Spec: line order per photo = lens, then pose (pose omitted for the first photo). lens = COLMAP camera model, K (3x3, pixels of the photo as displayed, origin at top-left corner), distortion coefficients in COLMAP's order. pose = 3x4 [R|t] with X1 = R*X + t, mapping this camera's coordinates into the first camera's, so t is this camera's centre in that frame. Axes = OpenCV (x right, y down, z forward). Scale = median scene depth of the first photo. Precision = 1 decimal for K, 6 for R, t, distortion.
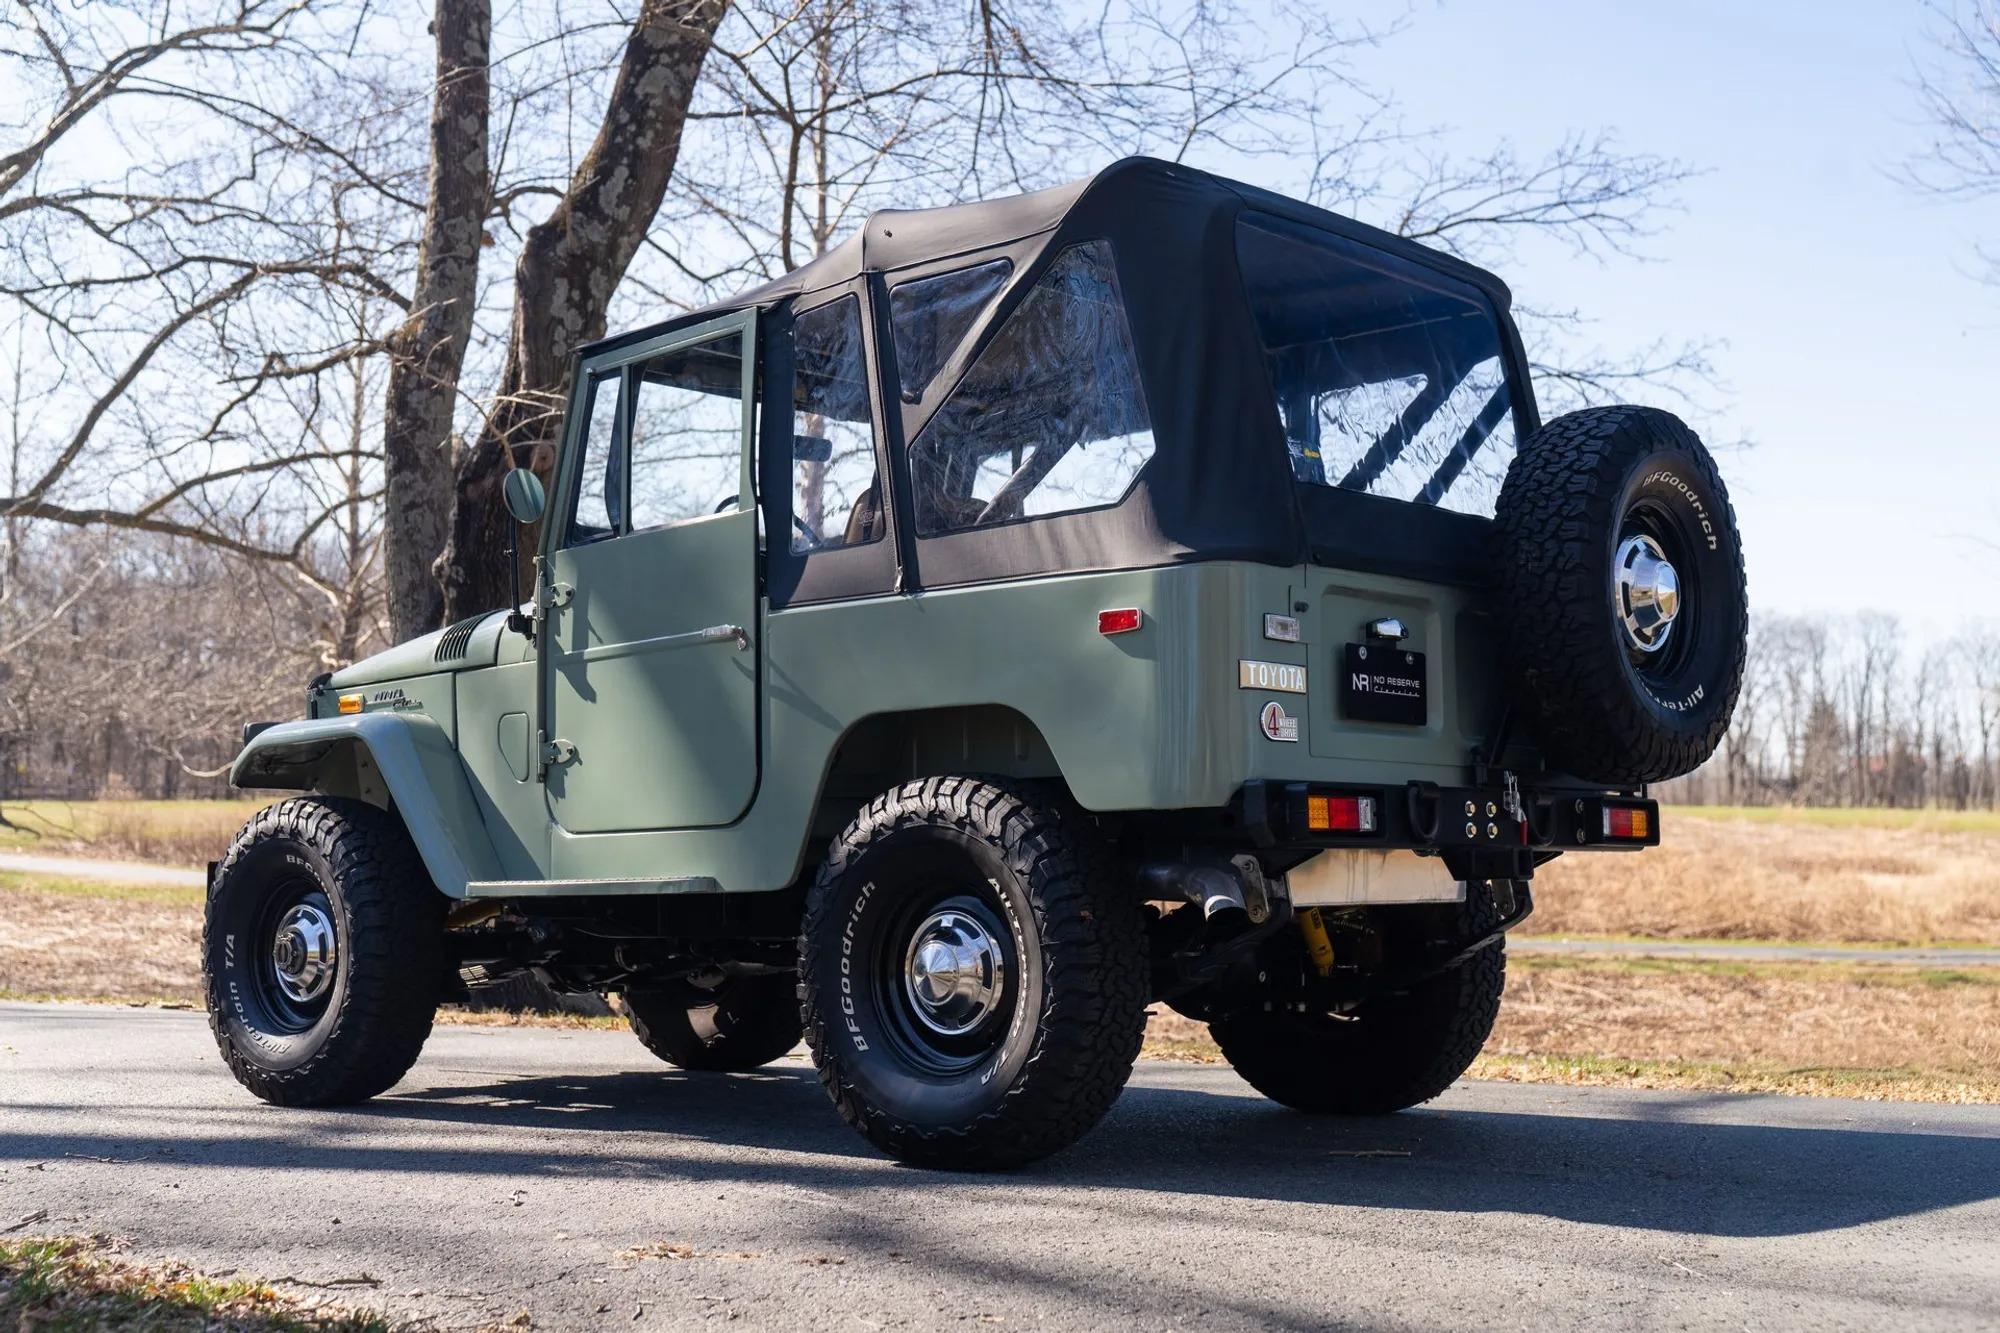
lens RADIAL K [[2369.6, 0, 1003.1], [0, 2369.6, 663.4], [0, 0, 1]] dist [0.016947, 0.000000]
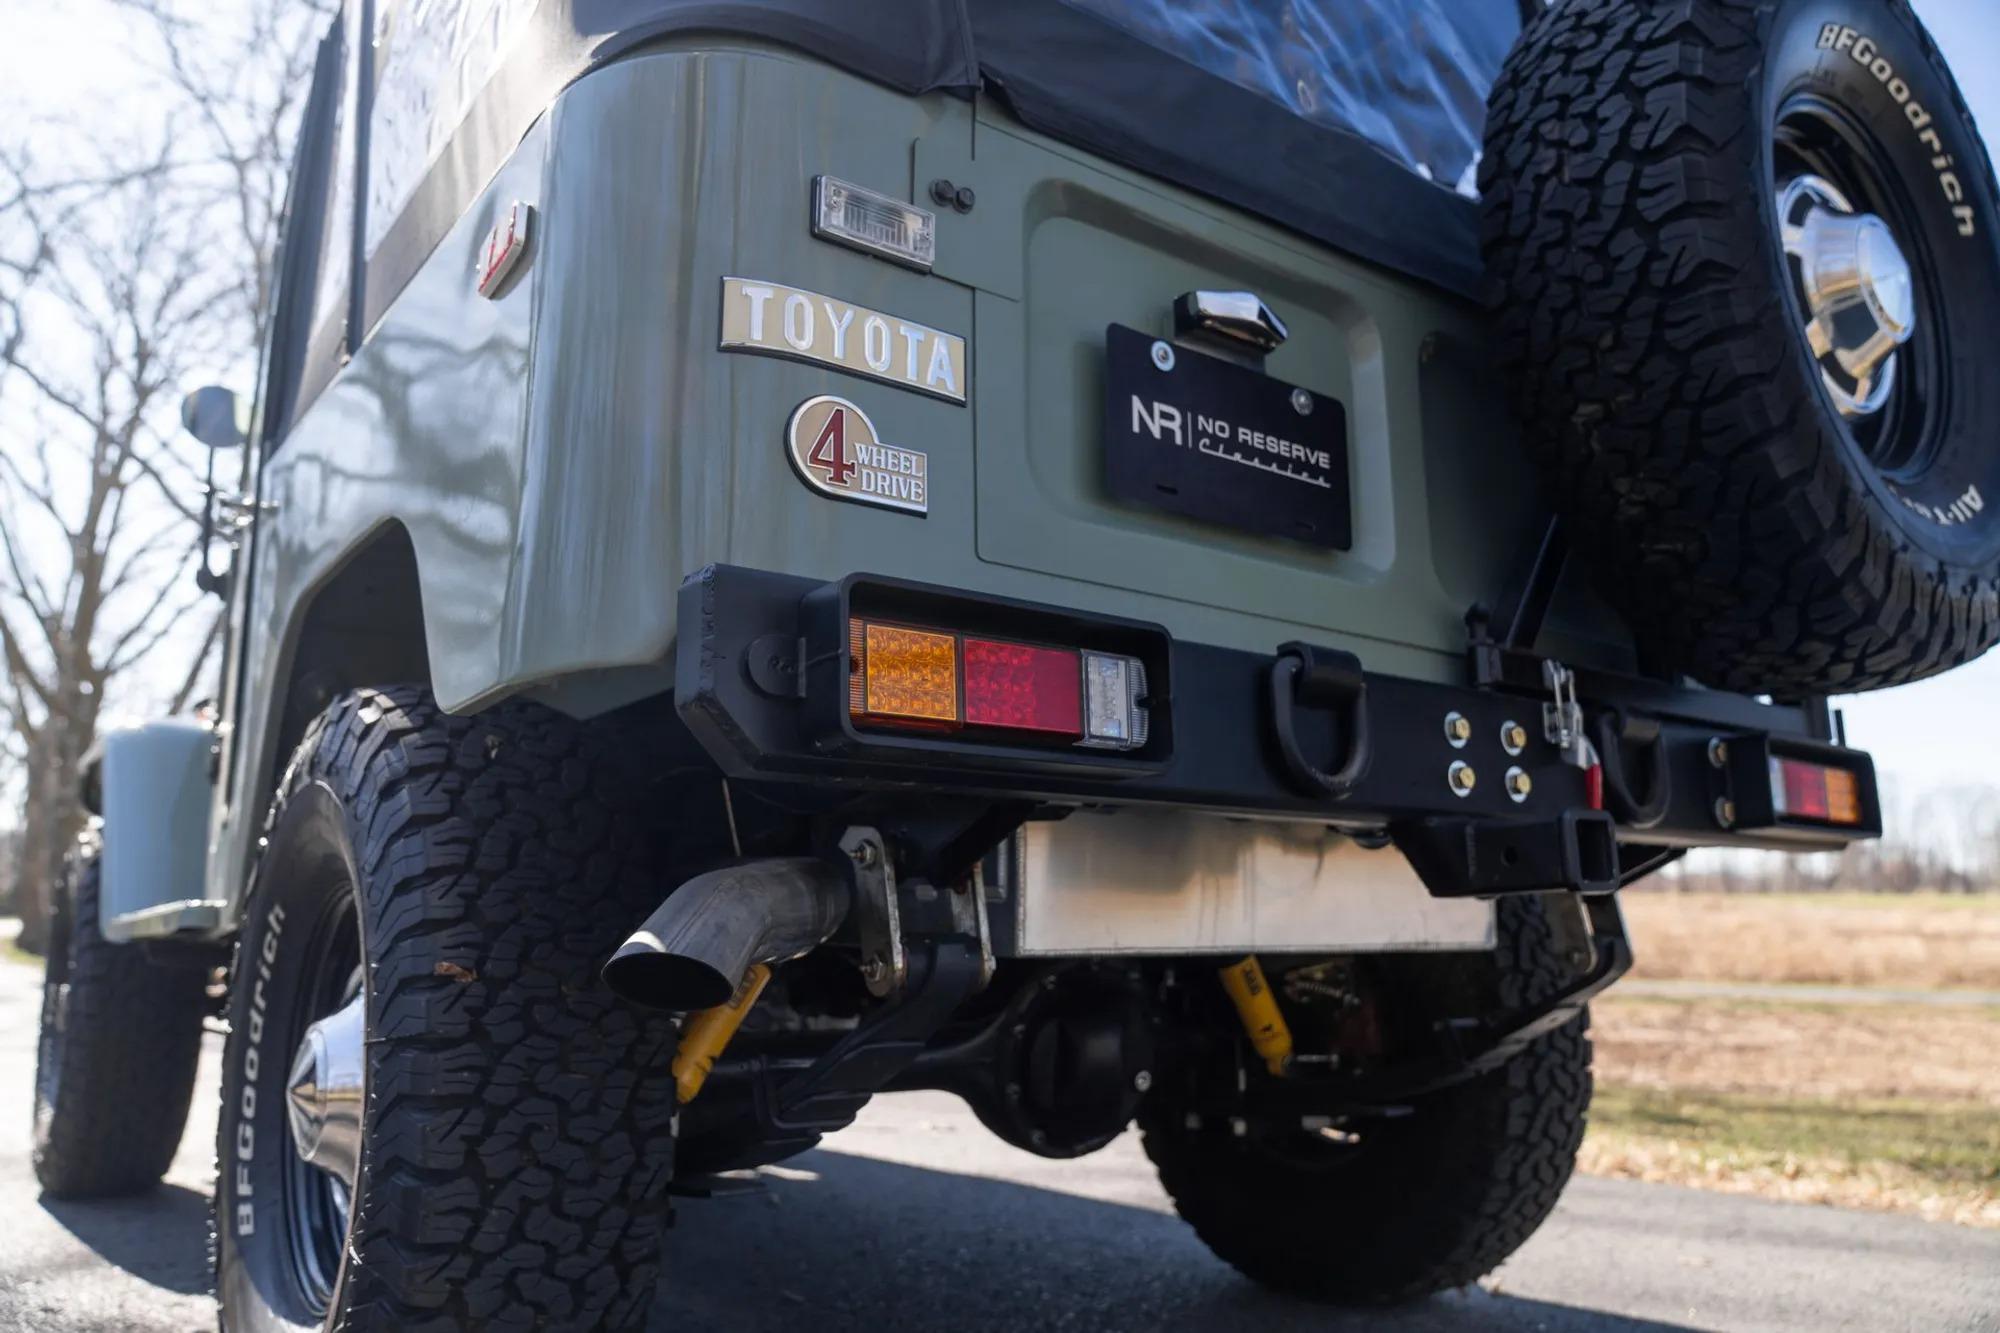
lens RADIAL K [[1407.1, 0, 1005.8], [0, 1407.1, 675.8], [0, 0, 1]] dist [-0.021694, 0.009950]
pose [[0.978077, -0.037226, -0.204890, 0.153323], [0.017159, 0.994953, -0.098859, 0.068657], [0.207536, 0.093176, 0.973780, 0.662488]]
